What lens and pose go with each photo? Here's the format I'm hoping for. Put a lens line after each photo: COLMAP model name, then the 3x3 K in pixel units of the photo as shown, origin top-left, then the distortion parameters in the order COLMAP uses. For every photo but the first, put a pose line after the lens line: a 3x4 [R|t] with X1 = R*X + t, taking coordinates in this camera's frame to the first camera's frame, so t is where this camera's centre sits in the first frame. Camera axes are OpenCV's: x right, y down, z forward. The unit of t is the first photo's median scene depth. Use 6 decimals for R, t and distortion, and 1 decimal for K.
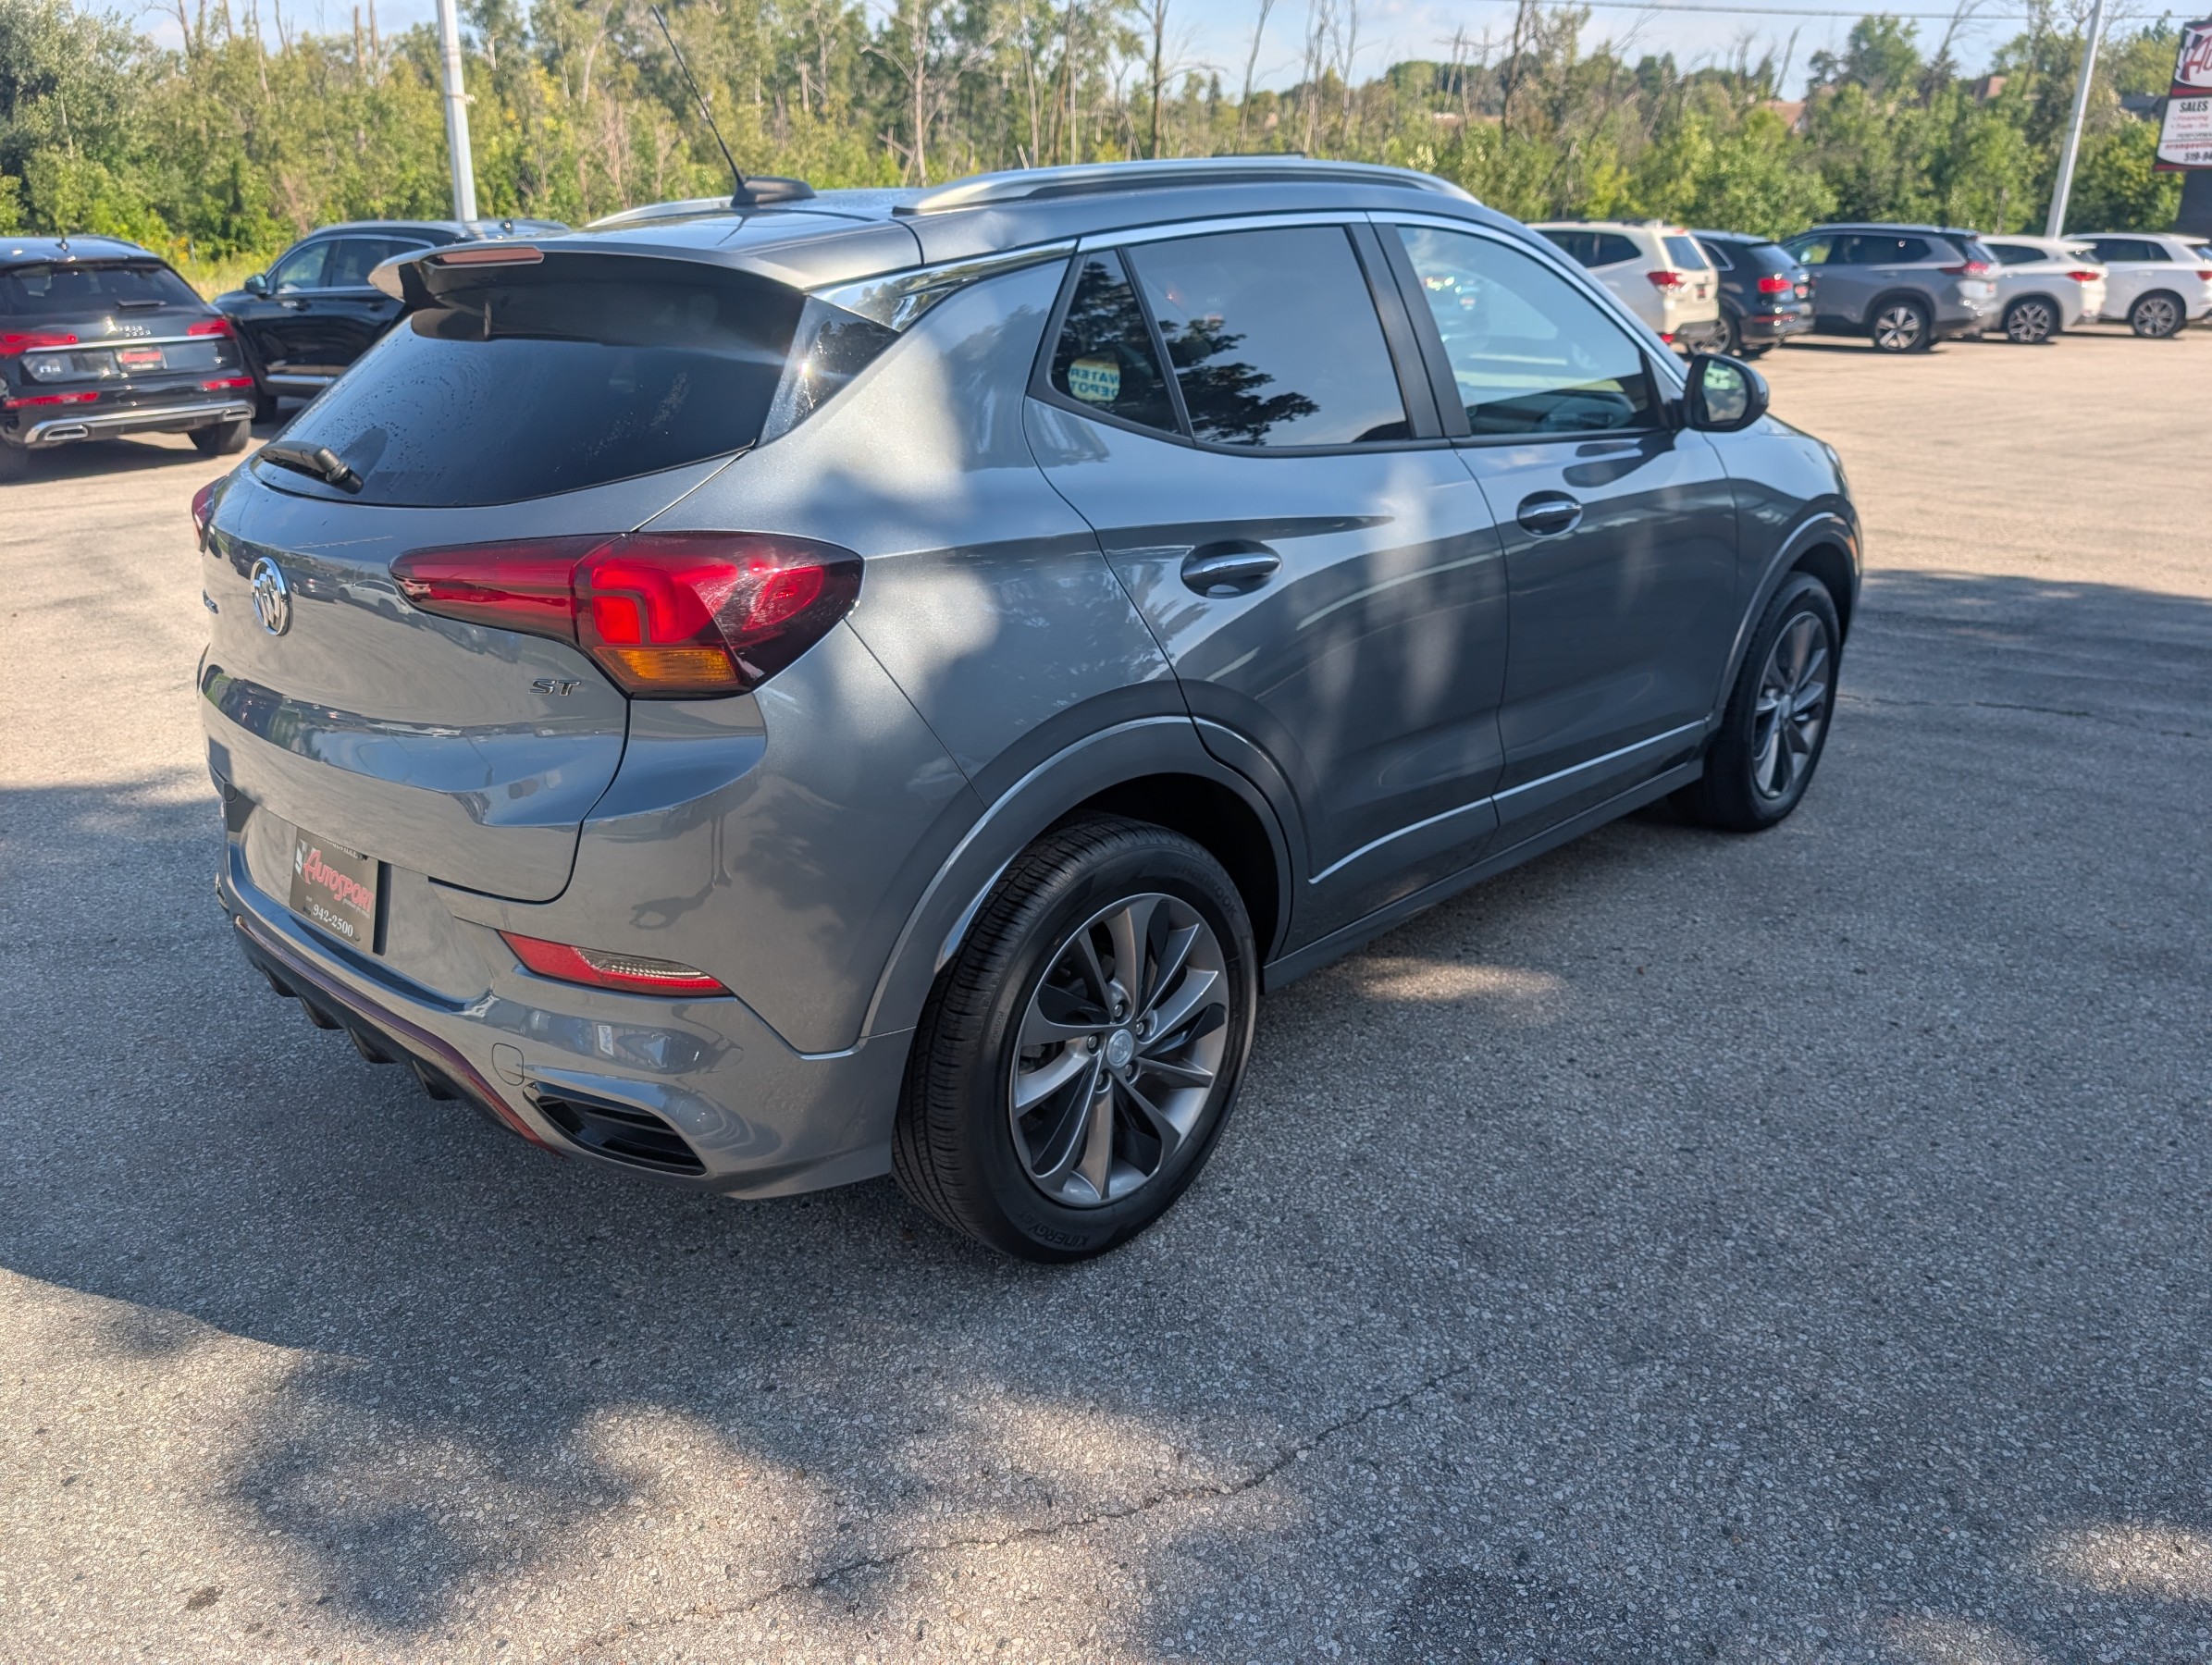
lens RADIAL K [[1598.8, 0, 1106.0], [0, 1598.8, 832.5], [0, 0, 1]] dist [0.011295, 0.002373]
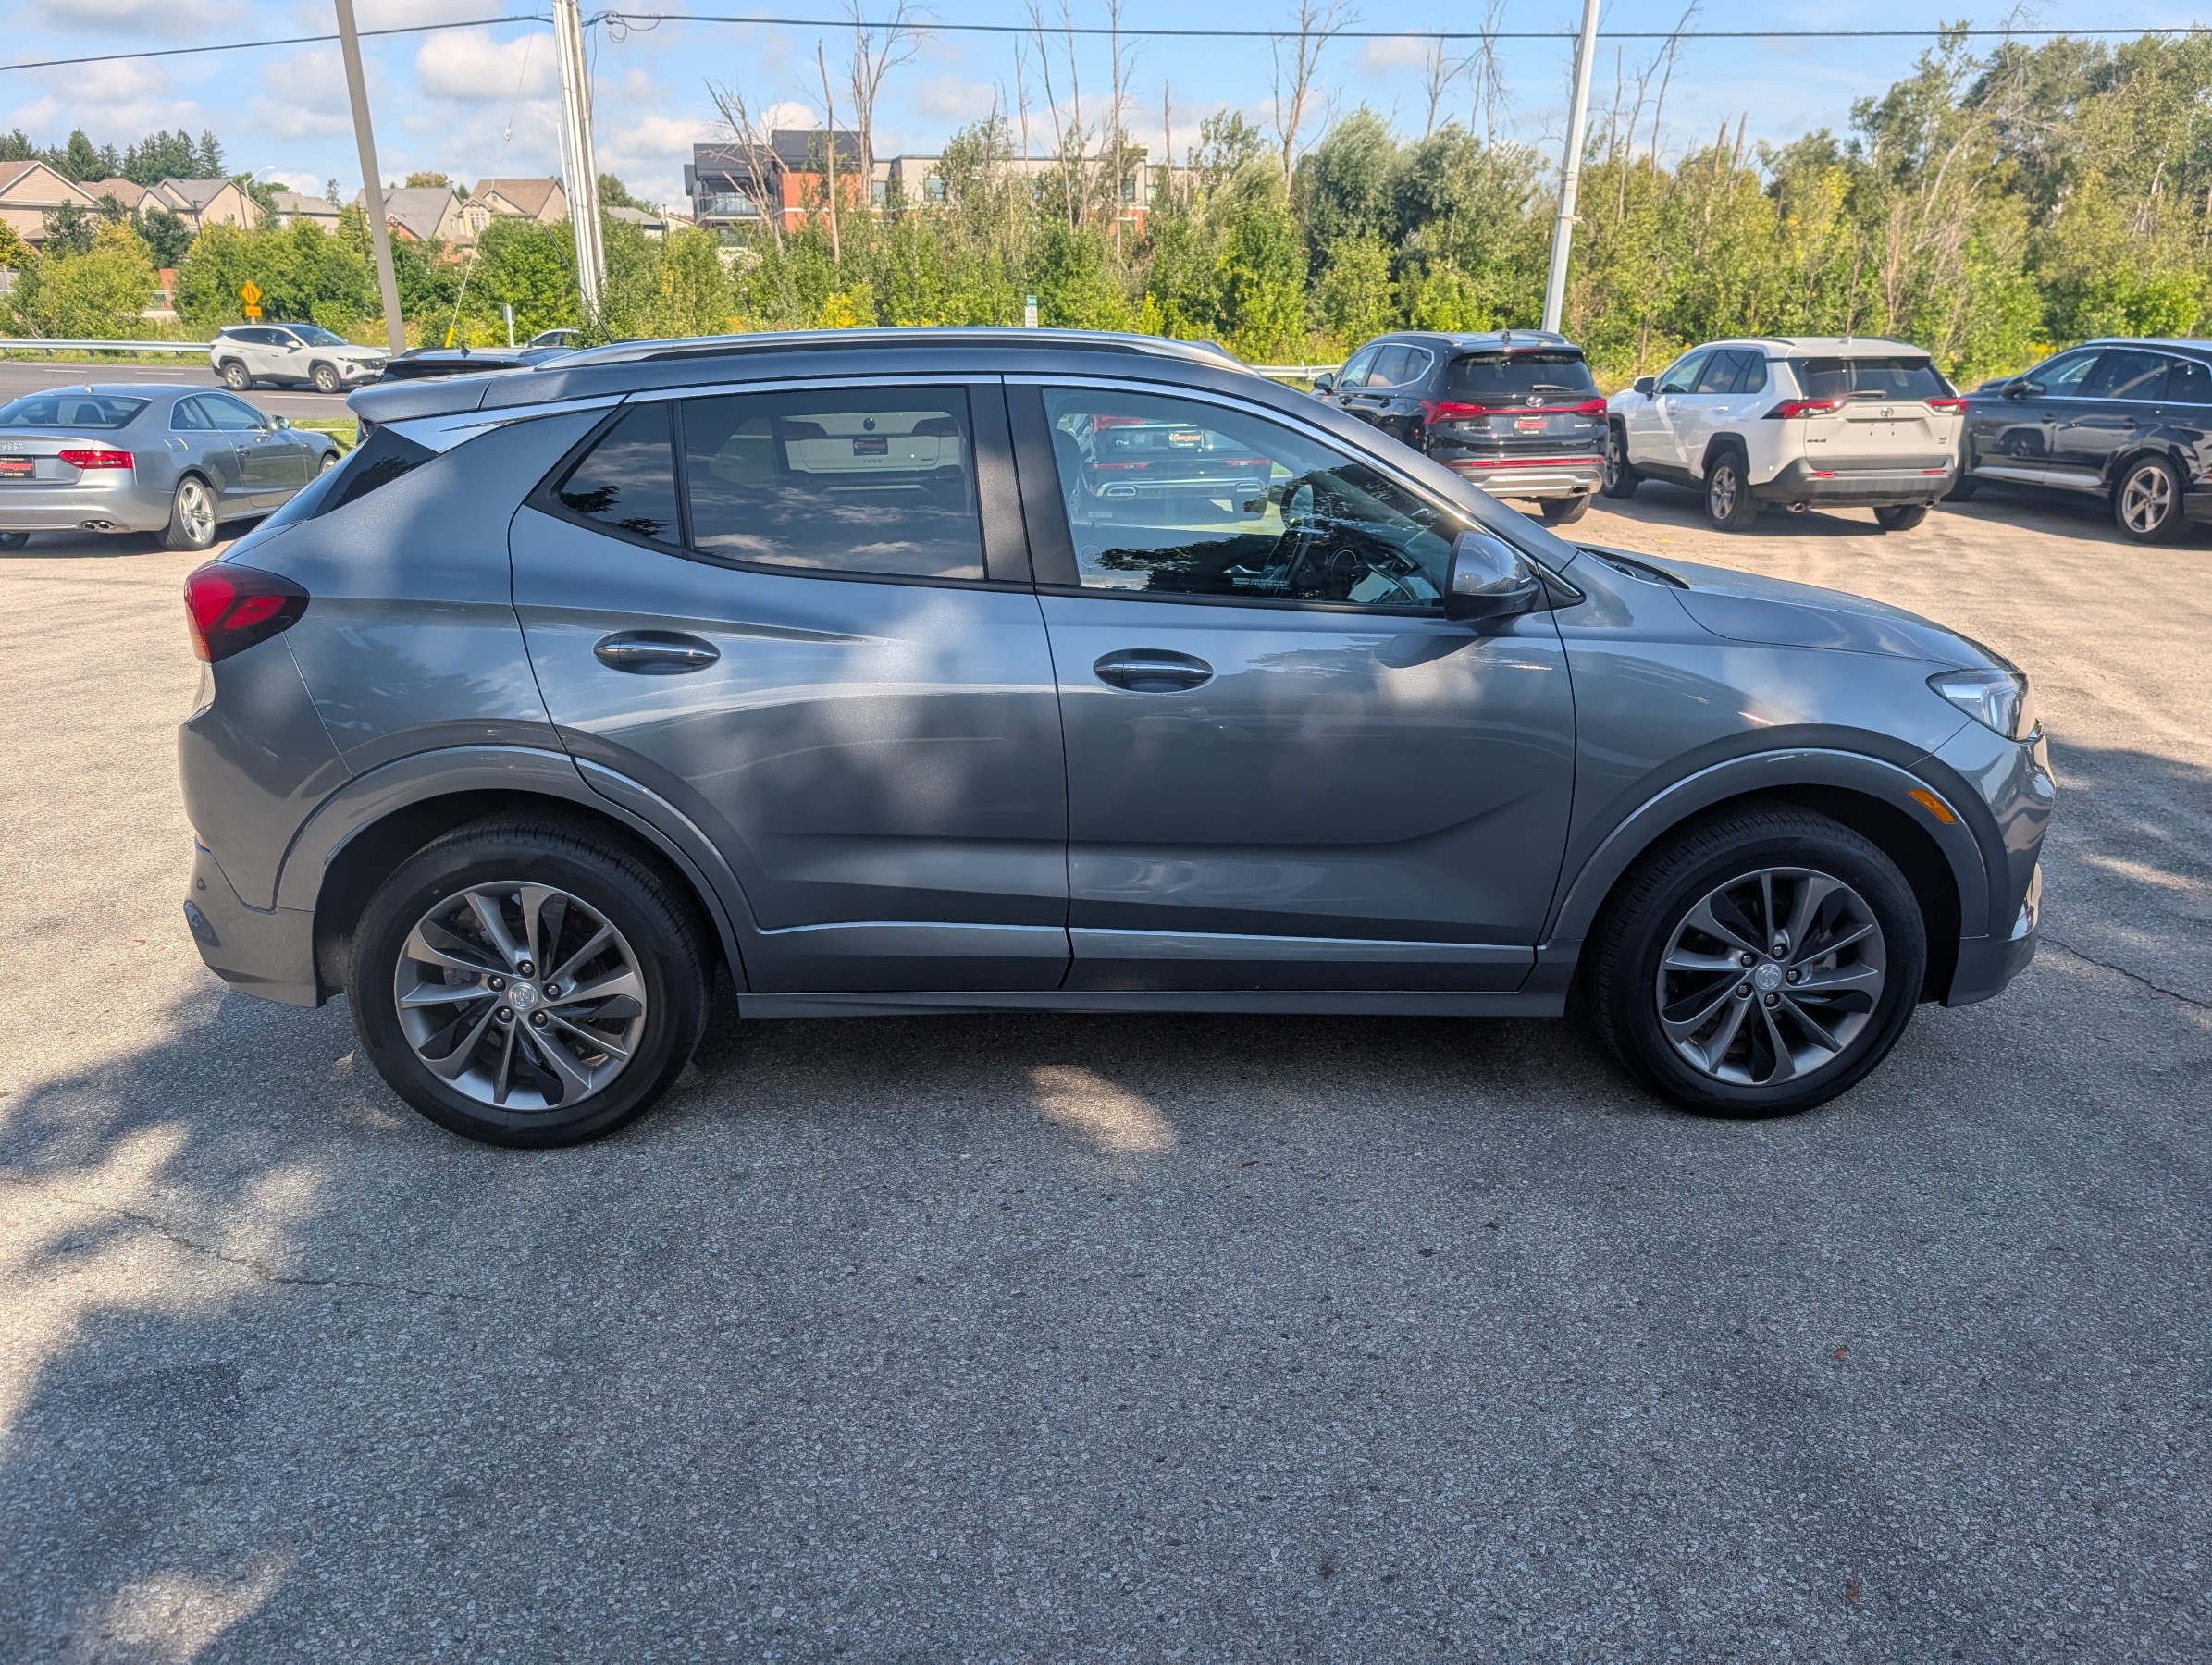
lens RADIAL K [[1568.2, 0, 1126.7], [0, 1568.2, 819.5], [0, 0, 1]] dist [0.000294, 0.000418]
pose [[0.730355, 0.215860, -0.648064, 1.212256], [-0.251032, 0.967183, 0.039244, -0.185291], [0.635267, 0.134022, 0.760574, 0.322177]]
